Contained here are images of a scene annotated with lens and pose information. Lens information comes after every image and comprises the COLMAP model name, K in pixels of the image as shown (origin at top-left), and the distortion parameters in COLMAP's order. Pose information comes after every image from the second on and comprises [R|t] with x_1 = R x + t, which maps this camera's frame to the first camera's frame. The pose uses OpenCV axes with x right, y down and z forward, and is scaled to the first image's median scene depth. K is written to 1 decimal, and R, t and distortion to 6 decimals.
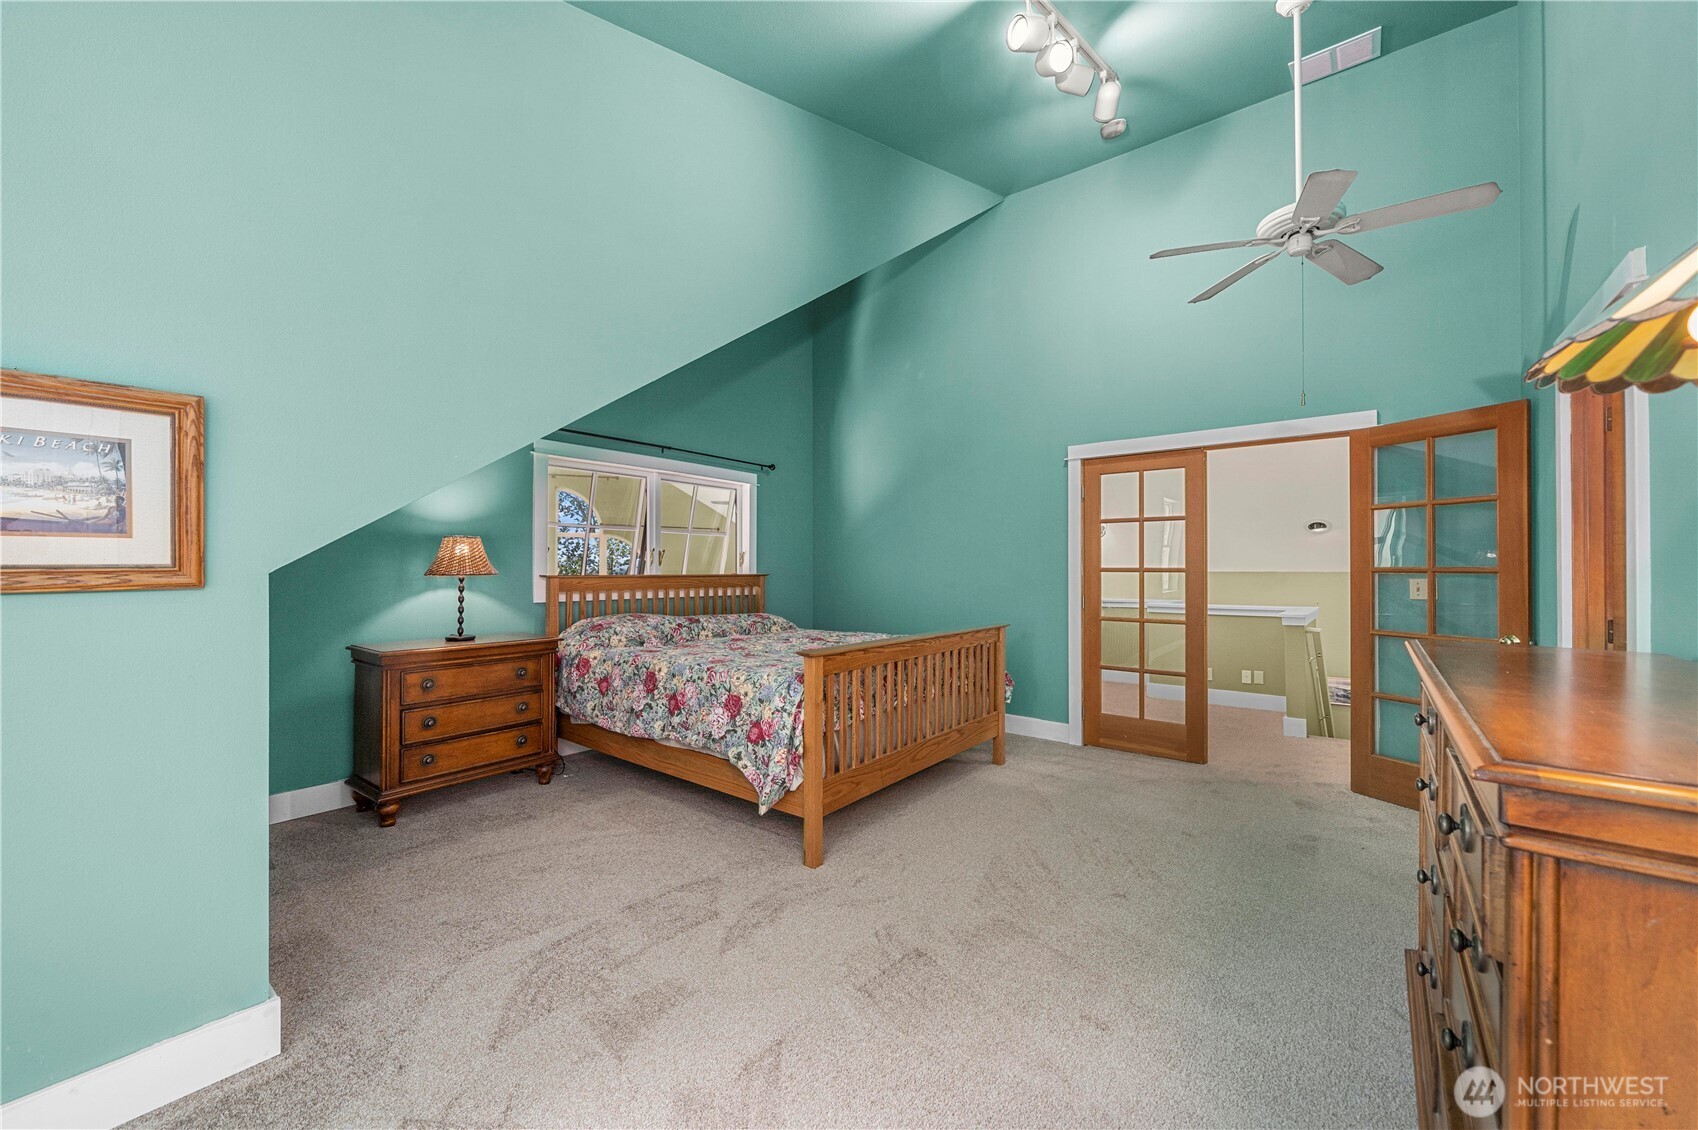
lens RADIAL K [[654.7, 0, 849.0], [0, 654.7, 565.0], [0, 0, 1]] dist [0.000038, 0.000005]
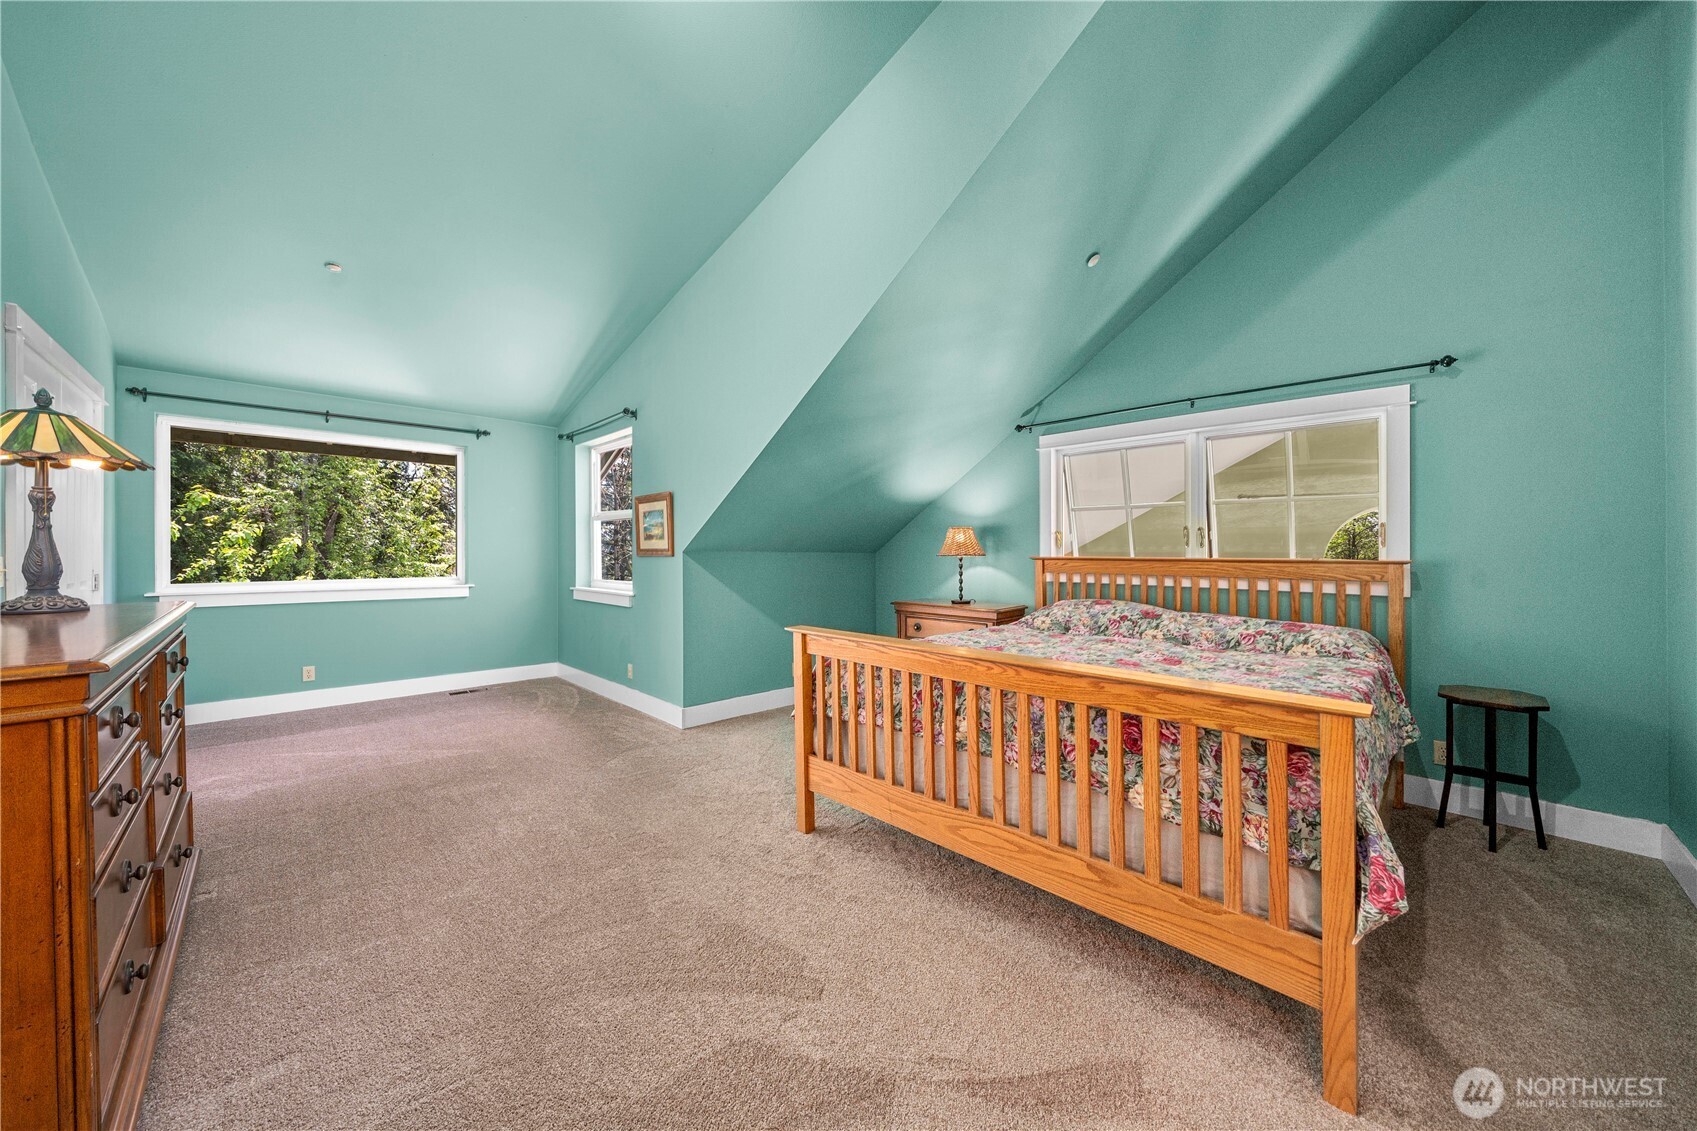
lens RADIAL K [[603.7, 0, 850.9], [0, 603.7, 561.6], [0, 0, 1]] dist [-0.006668, 0.000064]
pose [[-0.130702, 0.012233, -0.991346, 0.642168], [0.002491, 0.999925, 0.012010, 0.010288], [0.991419, -0.000900, -0.130722, 0.862077]]
